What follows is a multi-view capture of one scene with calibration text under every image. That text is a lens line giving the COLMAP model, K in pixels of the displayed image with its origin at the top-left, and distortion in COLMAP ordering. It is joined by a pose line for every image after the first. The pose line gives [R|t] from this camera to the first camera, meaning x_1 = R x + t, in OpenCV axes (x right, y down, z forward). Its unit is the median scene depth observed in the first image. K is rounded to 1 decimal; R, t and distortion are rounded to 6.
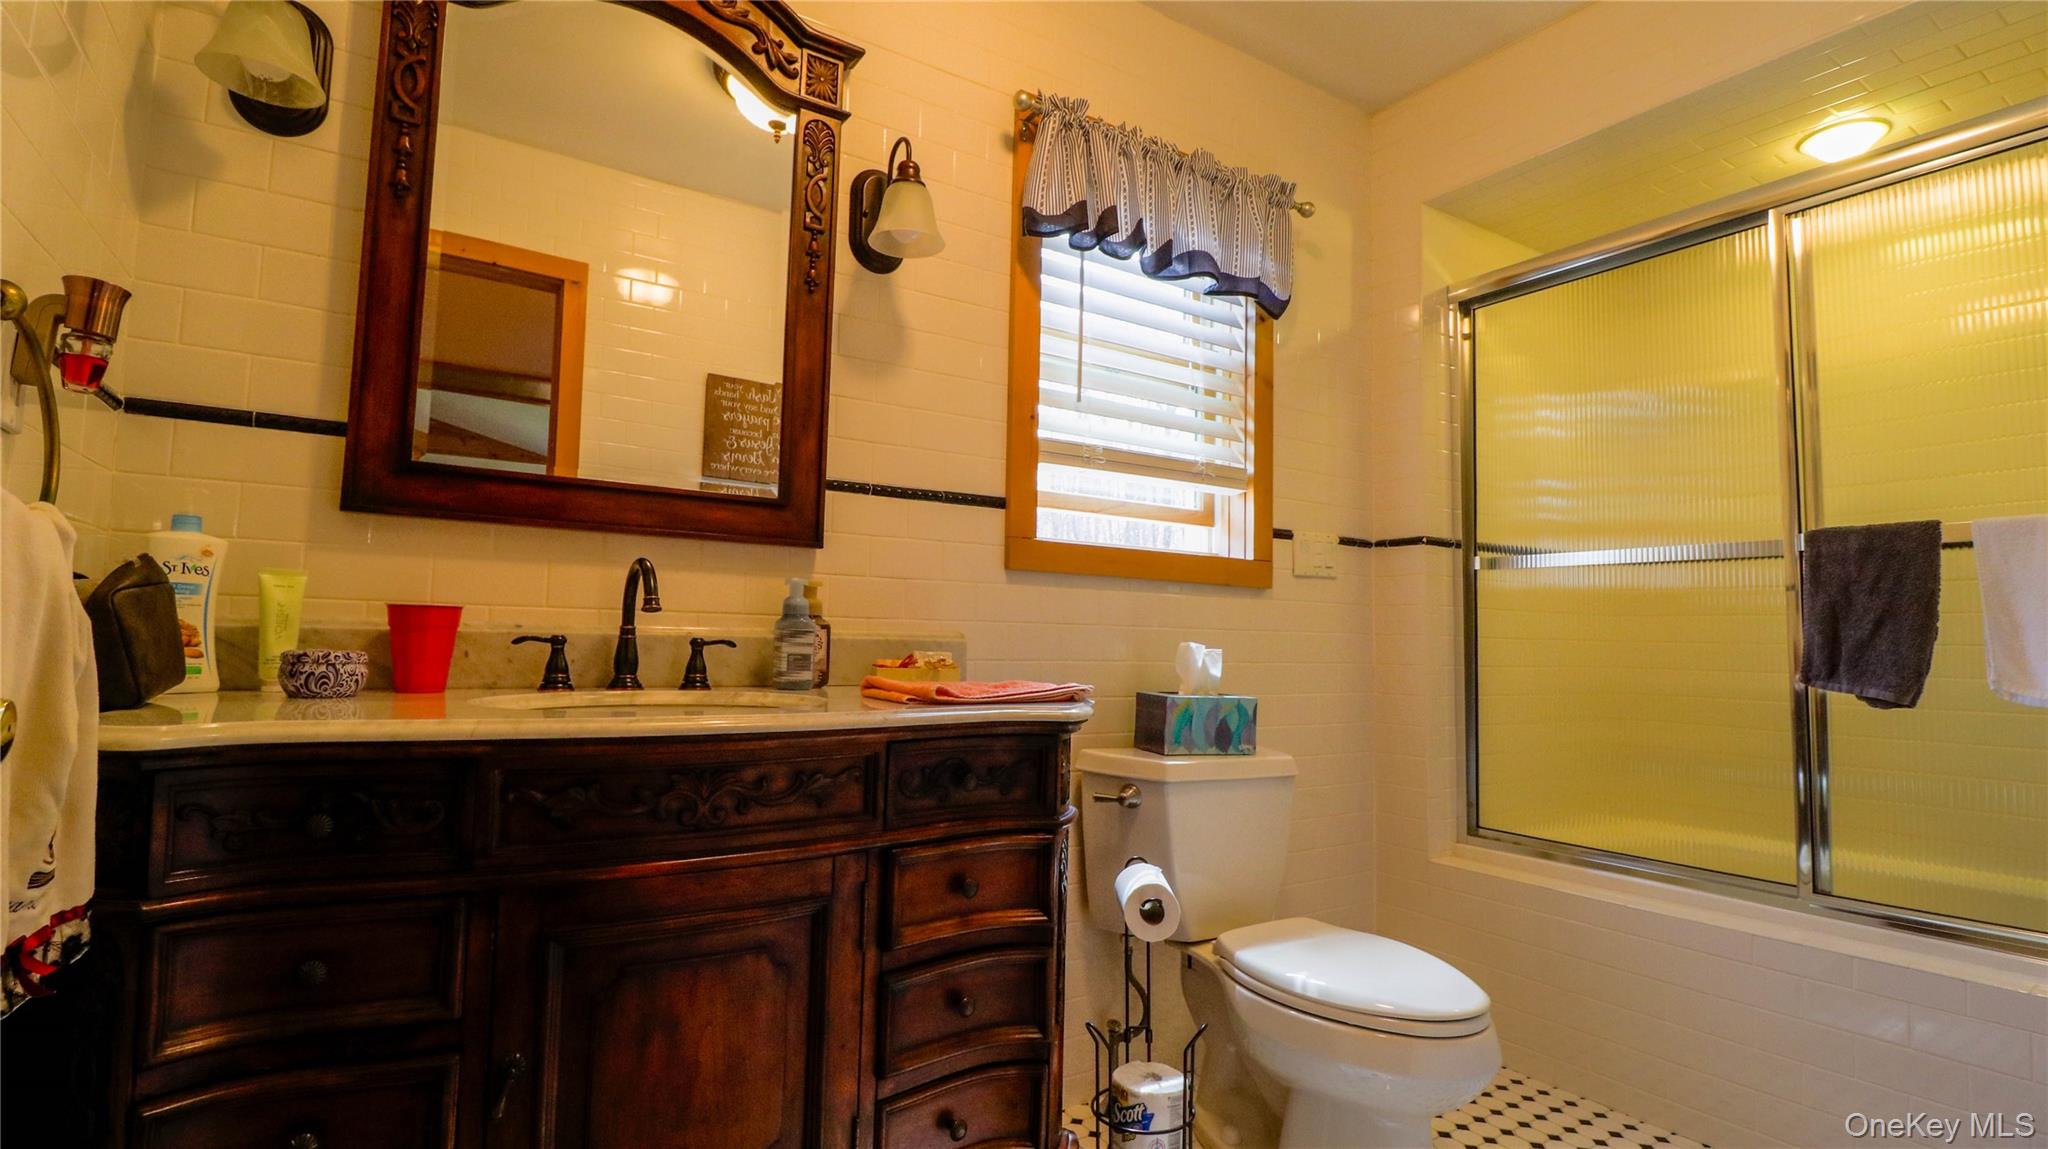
lens RADIAL K [[958.4, 0, 1009.9], [0, 958.4, 573.6], [0, 0, 1]] dist [0.000051, -0.012008]
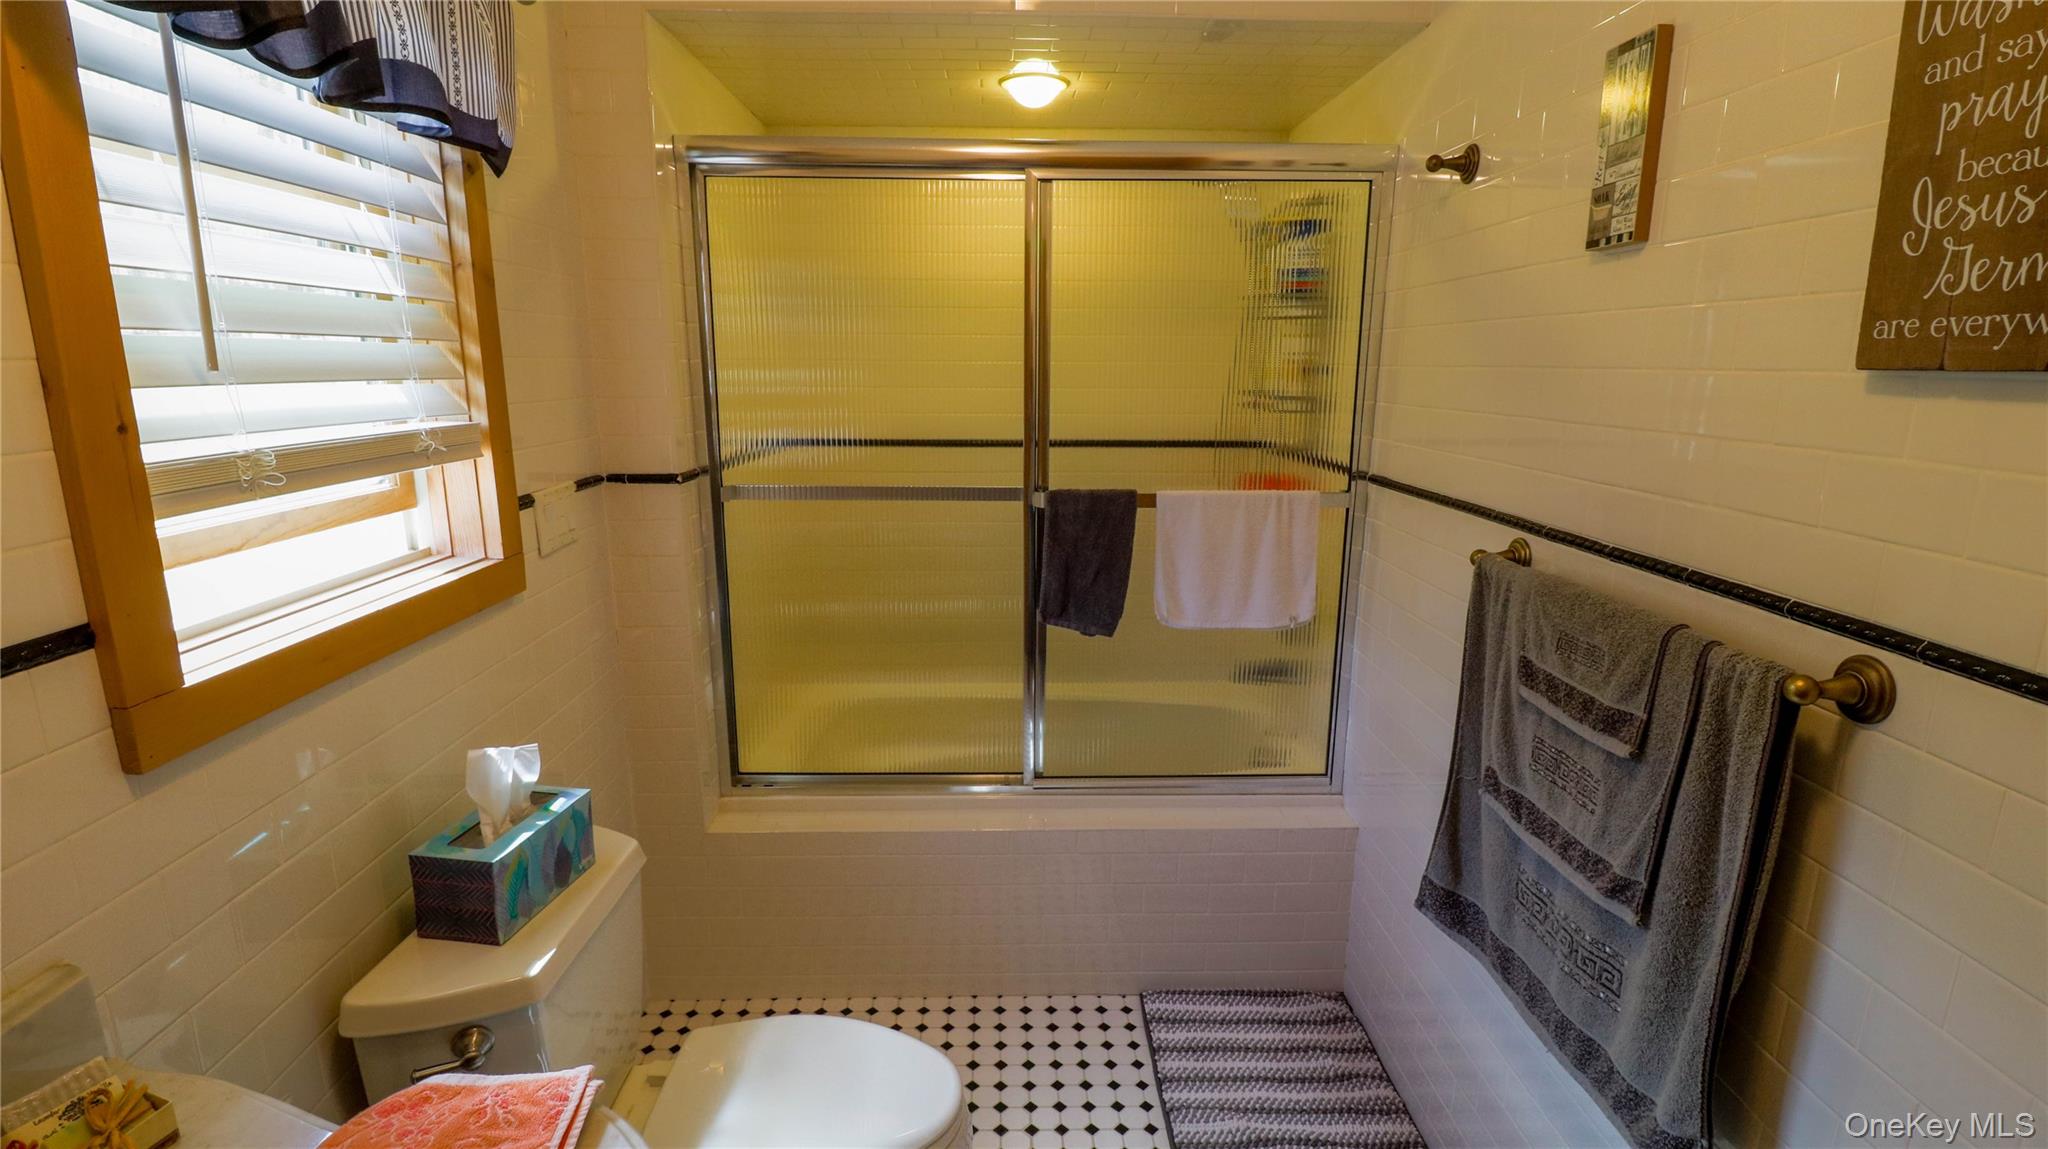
lens RADIAL K [[955.4, 0, 1028.3], [0, 955.4, 573.1], [0, 0, 1]] dist [-0.000718, -0.017127]
pose [[0.510568, -0.201280, 0.835947, -0.132087], [-0.054070, 0.962775, 0.264842, -0.224809], [-0.858136, -0.180419, 0.480679, 0.403164]]
